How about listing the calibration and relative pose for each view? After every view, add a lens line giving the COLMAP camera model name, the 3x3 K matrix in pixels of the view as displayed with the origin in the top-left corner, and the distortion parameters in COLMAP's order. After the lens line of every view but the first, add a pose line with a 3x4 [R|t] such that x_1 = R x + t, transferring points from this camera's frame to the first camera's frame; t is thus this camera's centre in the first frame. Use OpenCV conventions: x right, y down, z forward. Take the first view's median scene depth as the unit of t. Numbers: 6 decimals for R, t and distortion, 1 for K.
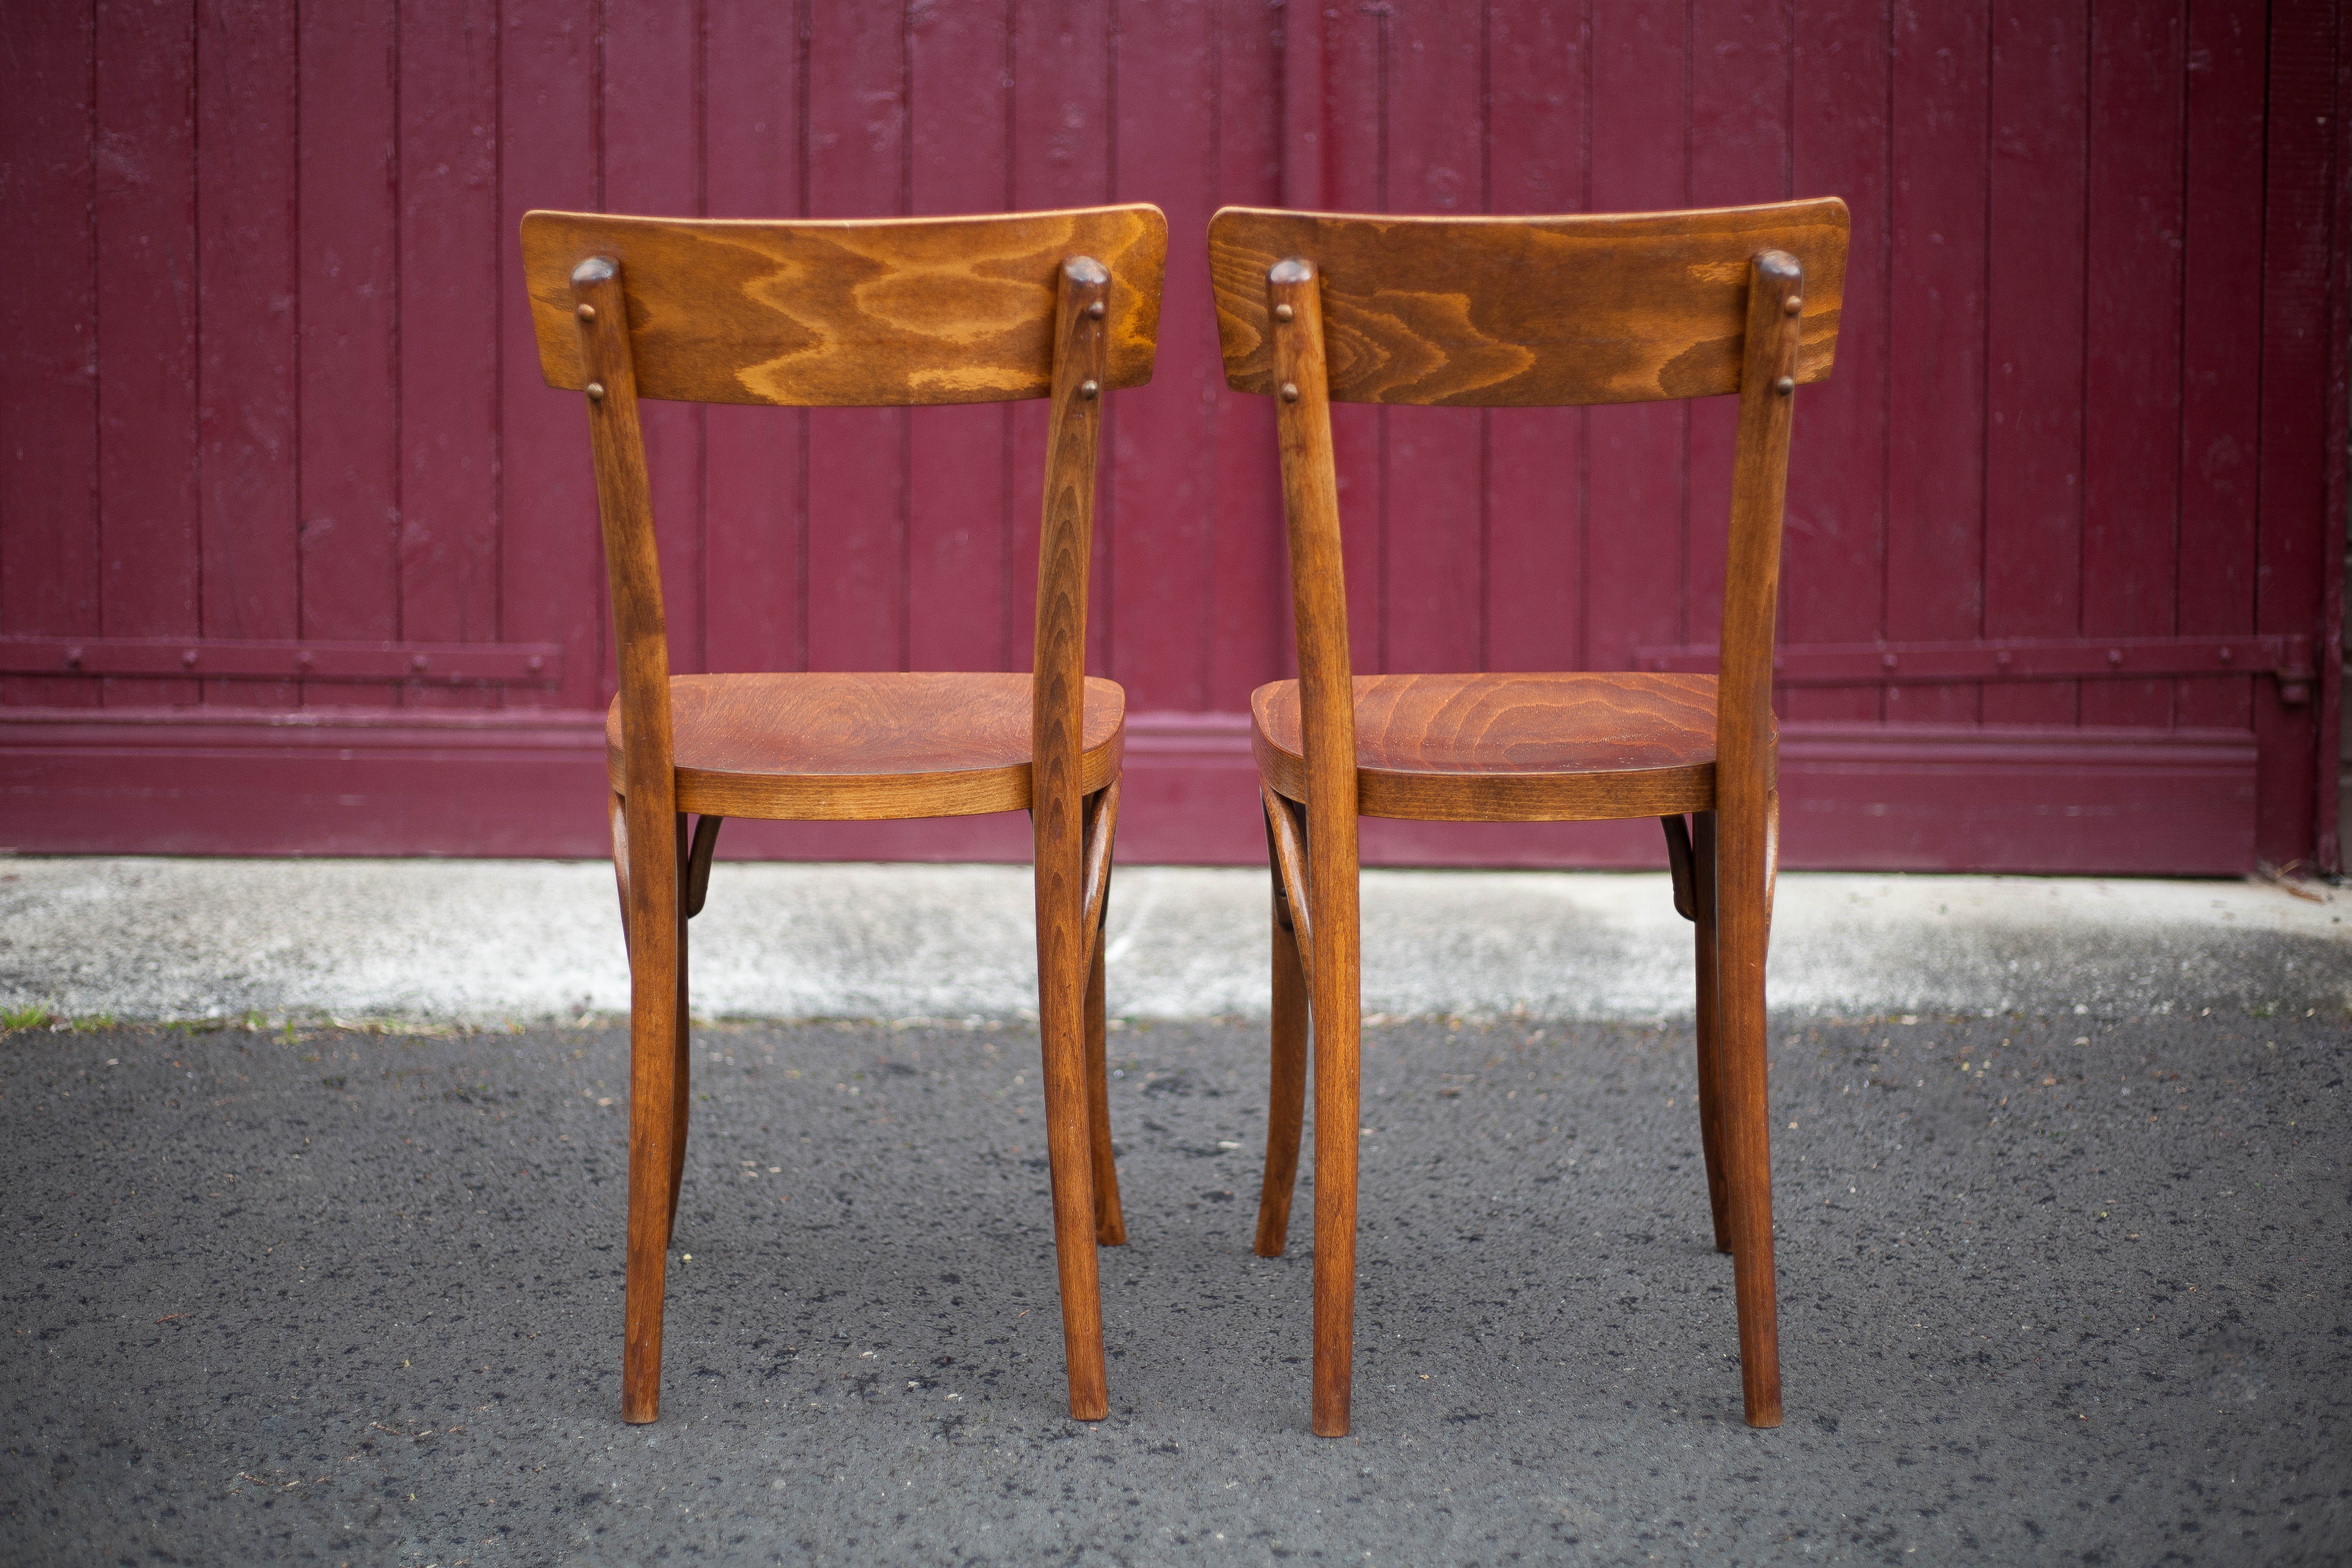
lens RADIAL K [[3469.2, 0, 1166.0], [0, 3469.2, 787.7], [0, 0, 1]] dist [-0.122619, -0.000359]
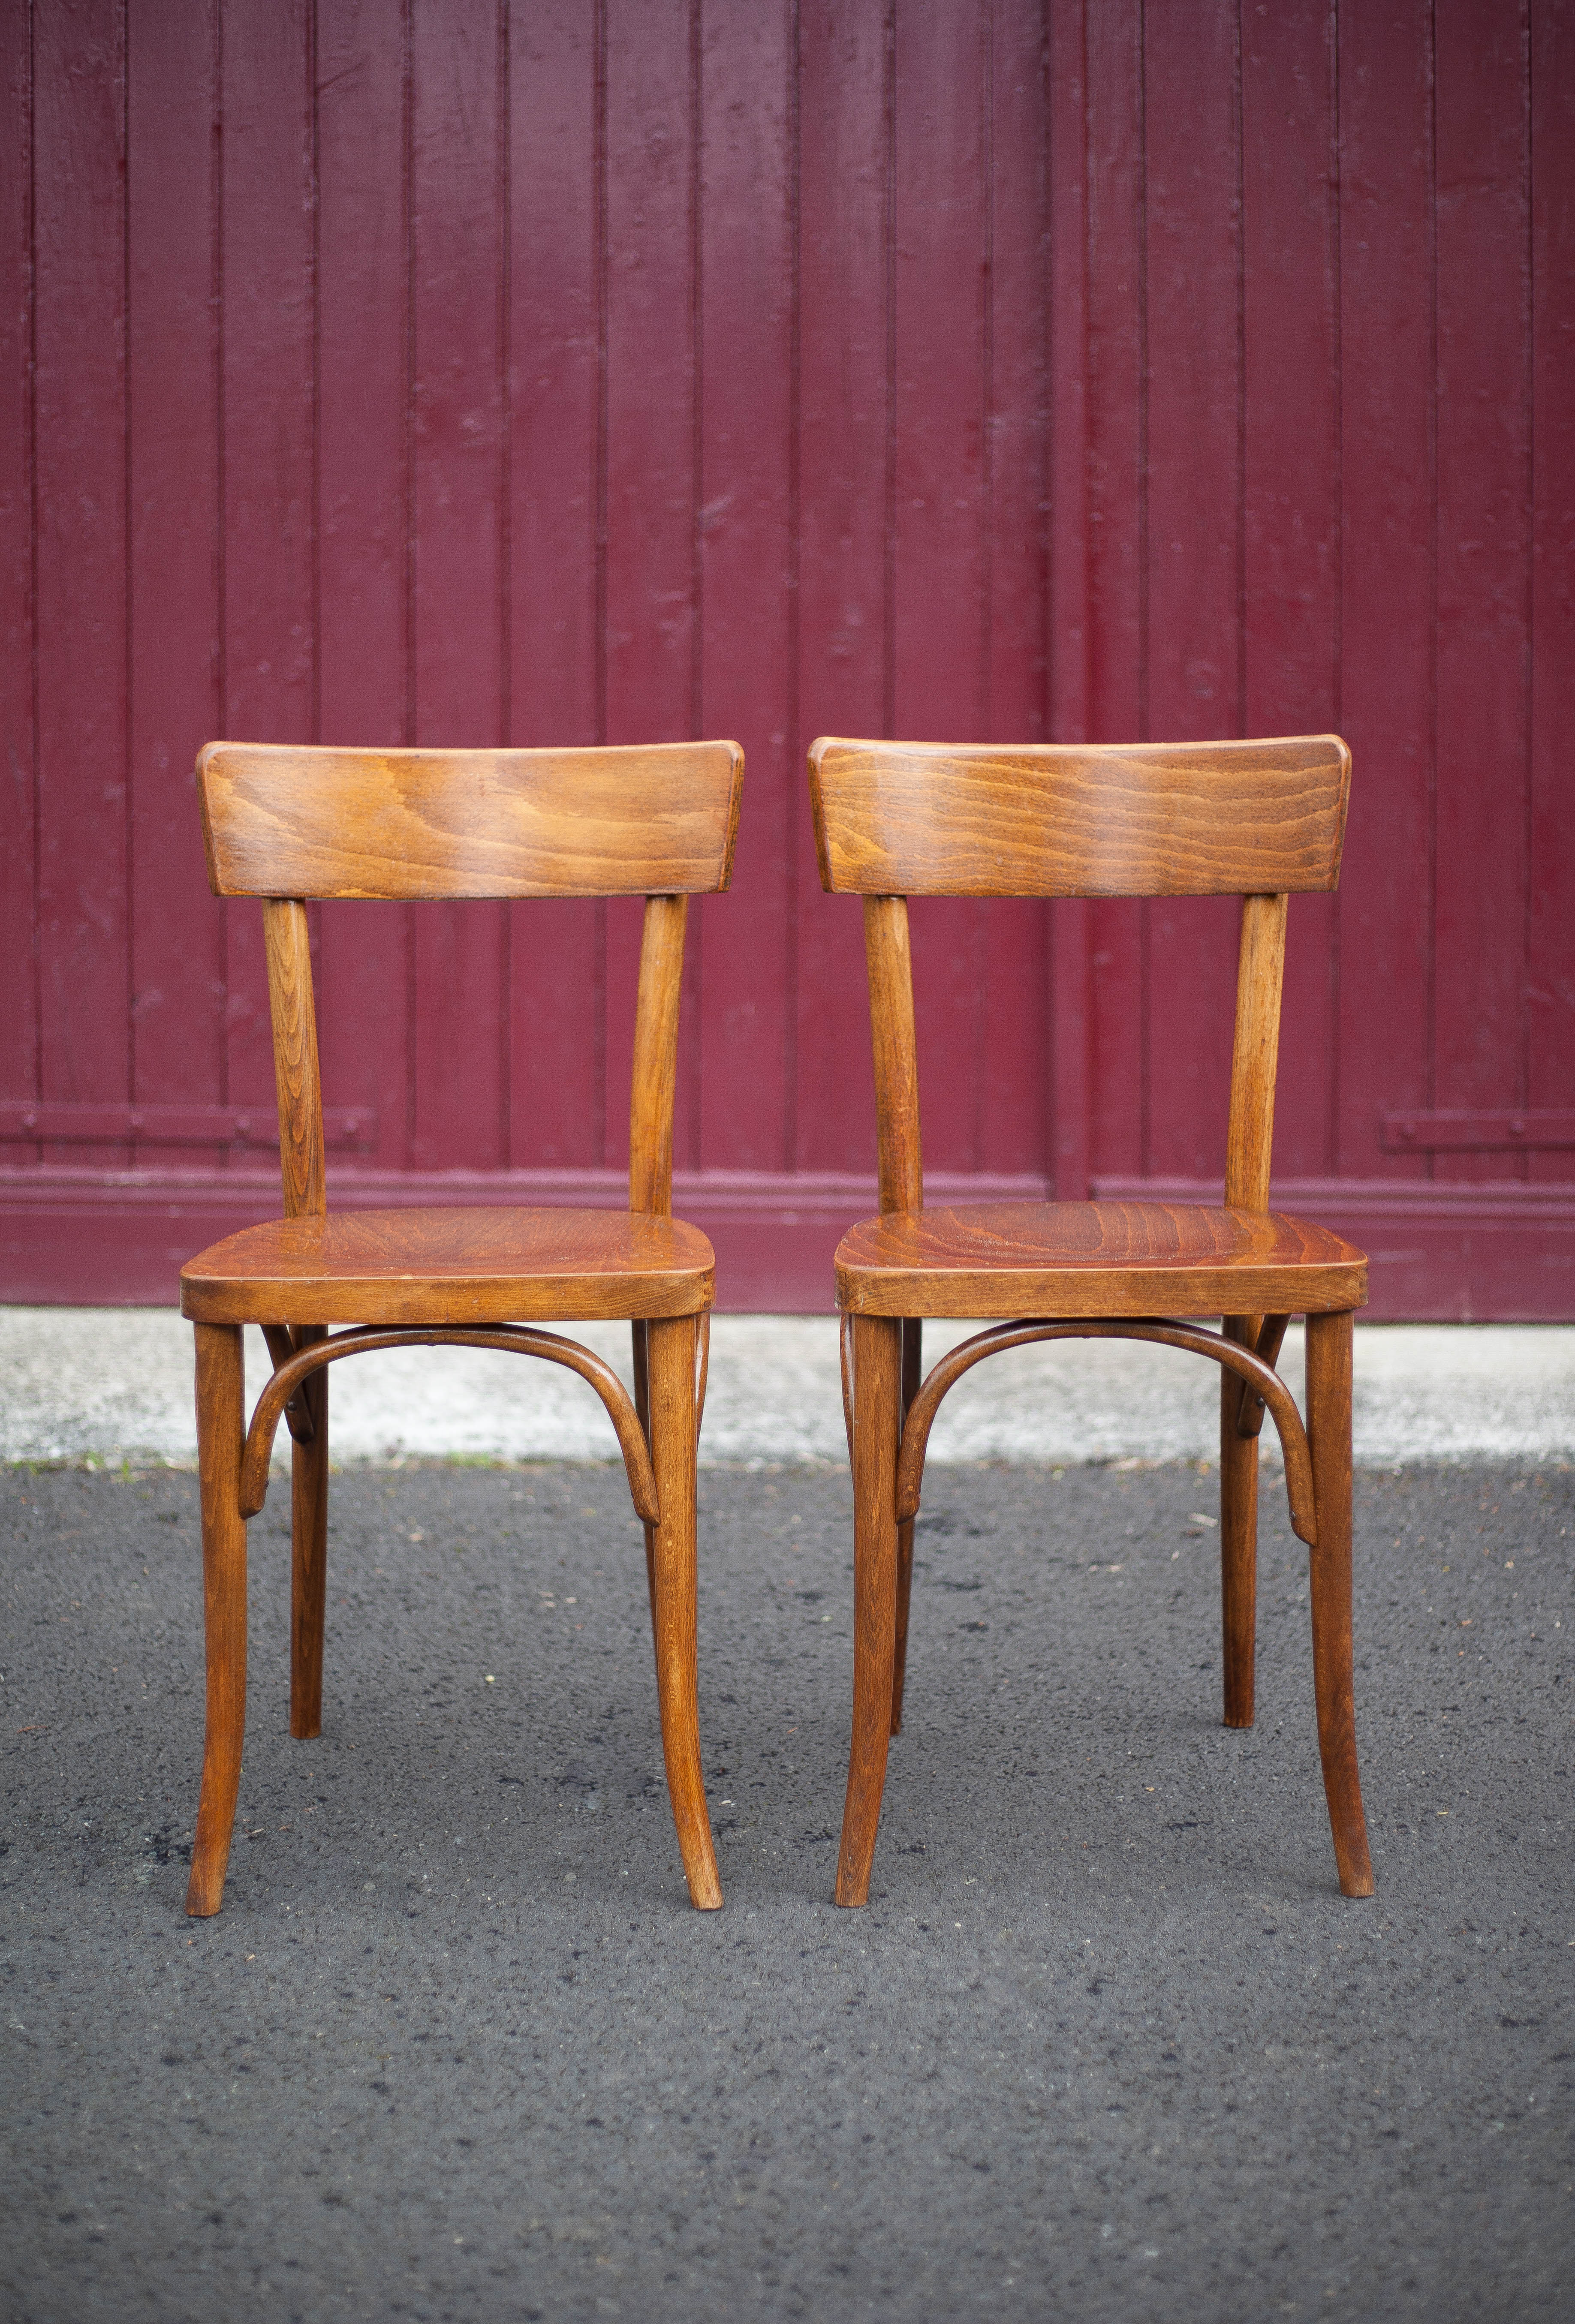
lens RADIAL K [[3509.8, 0, 803.3], [0, 3509.8, 1194.0], [0, 0, 1]] dist [-0.123558, 0.019929]
pose [[0.998793, 0.001091, -0.049102, 0.012521], [-0.001436, 0.999974, -0.007004, -0.008848], [0.049093, 0.007066, 0.998769, -0.088369]]
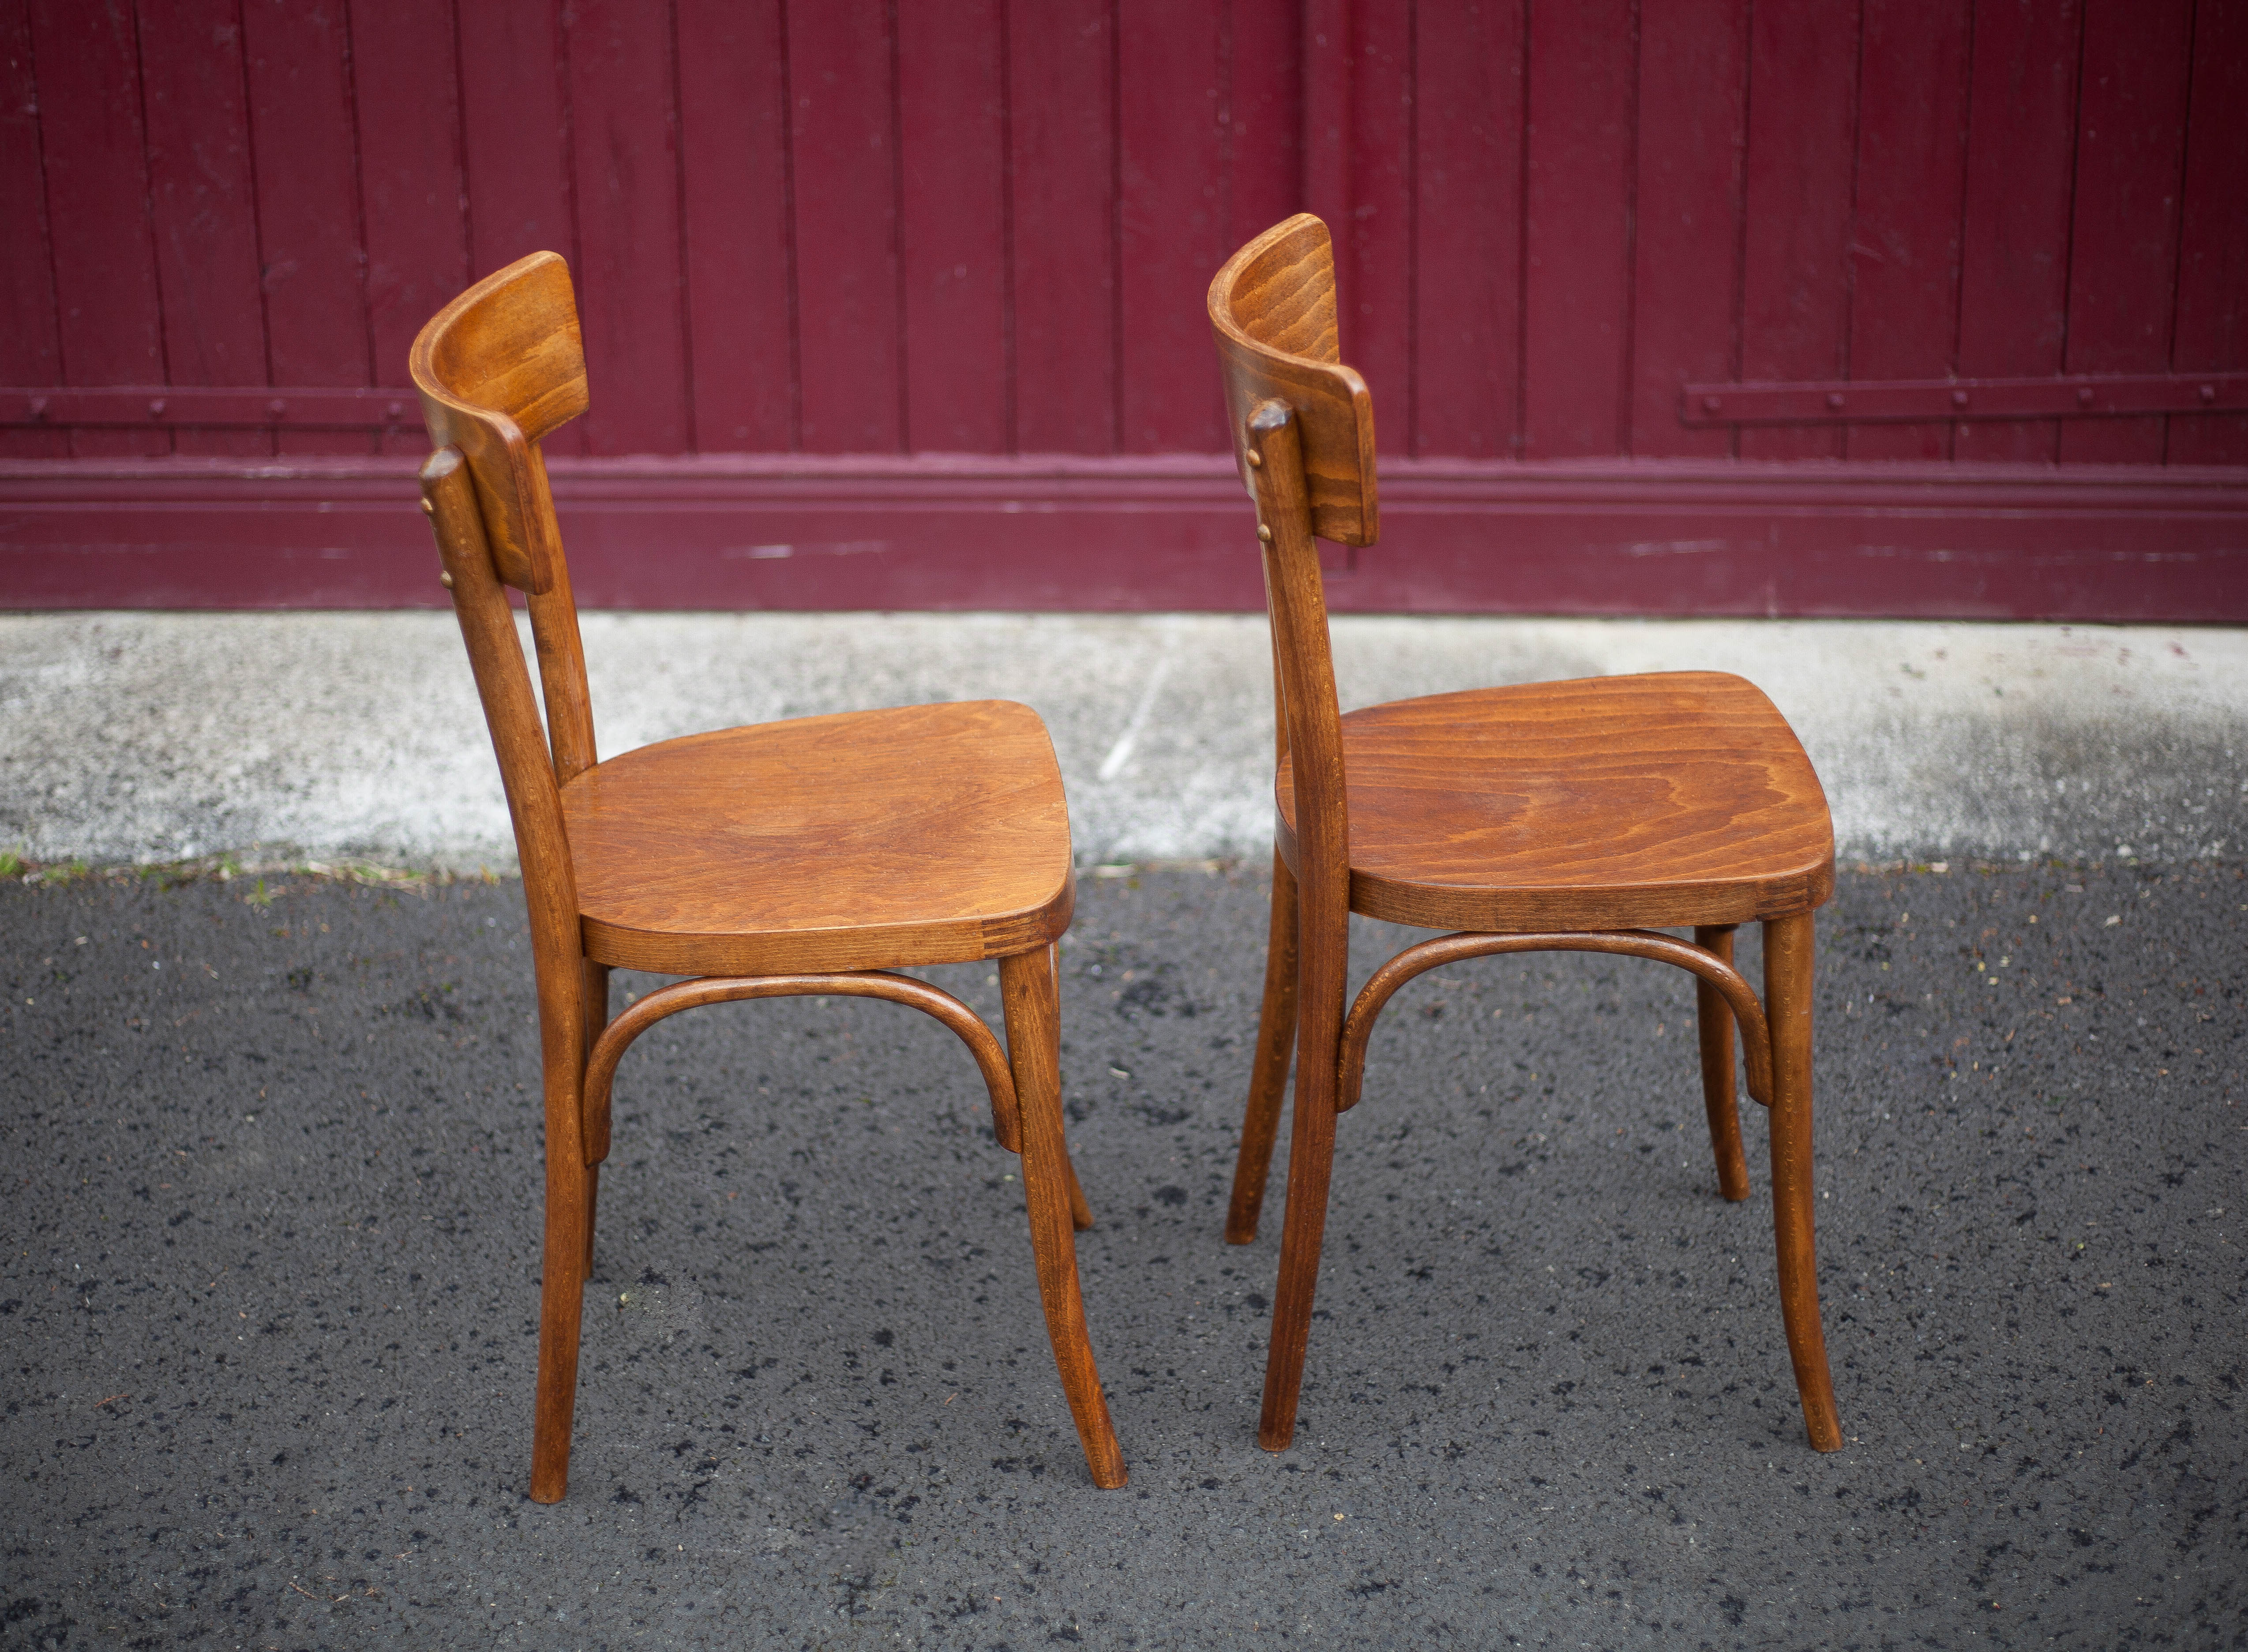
lens RADIAL K [[3615.8, 0, 1109.7], [0, 3615.8, 836.2], [0, 0, 1]] dist [-0.132799, 0.066965]
pose [[0.997857, 0.002785, -0.065370, 0.051649], [0.013429, 0.969108, 0.246272, -0.186468], [0.064036, -0.246622, 0.966994, 0.029123]]
